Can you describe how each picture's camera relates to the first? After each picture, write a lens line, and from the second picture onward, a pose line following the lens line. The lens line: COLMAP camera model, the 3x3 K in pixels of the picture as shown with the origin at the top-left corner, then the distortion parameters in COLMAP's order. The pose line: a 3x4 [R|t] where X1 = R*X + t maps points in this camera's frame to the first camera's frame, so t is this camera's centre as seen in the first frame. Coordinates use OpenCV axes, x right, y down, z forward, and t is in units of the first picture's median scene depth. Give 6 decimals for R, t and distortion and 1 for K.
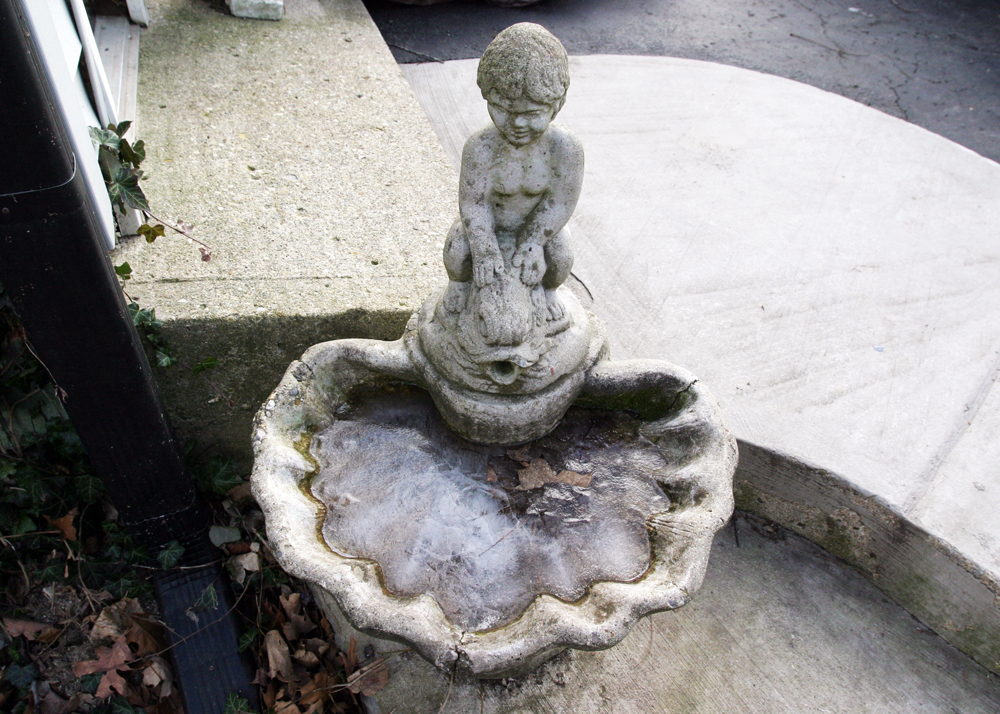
lens RADIAL K [[812.6, 0, 499.5], [0, 812.6, 361.5], [0, 0, 1]] dist [-0.046933, 0.011356]
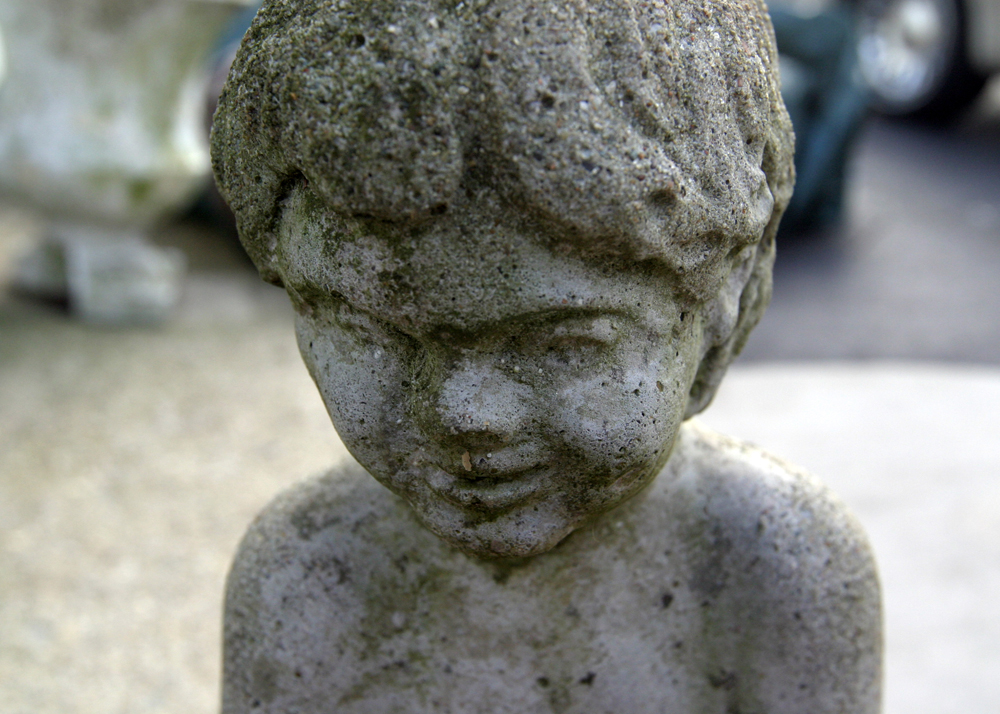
lens RADIAL K [[1126.0, 0, 501.1], [0, 1126.0, 356.0], [0, 0, 1]] dist [-0.023111, 0.000000]
pose [[0.995994, -0.041920, -0.078988, 0.044707], [0.005062, 0.908331, -0.418222, -0.218167], [0.089279, 0.416147, 0.904904, 0.809649]]
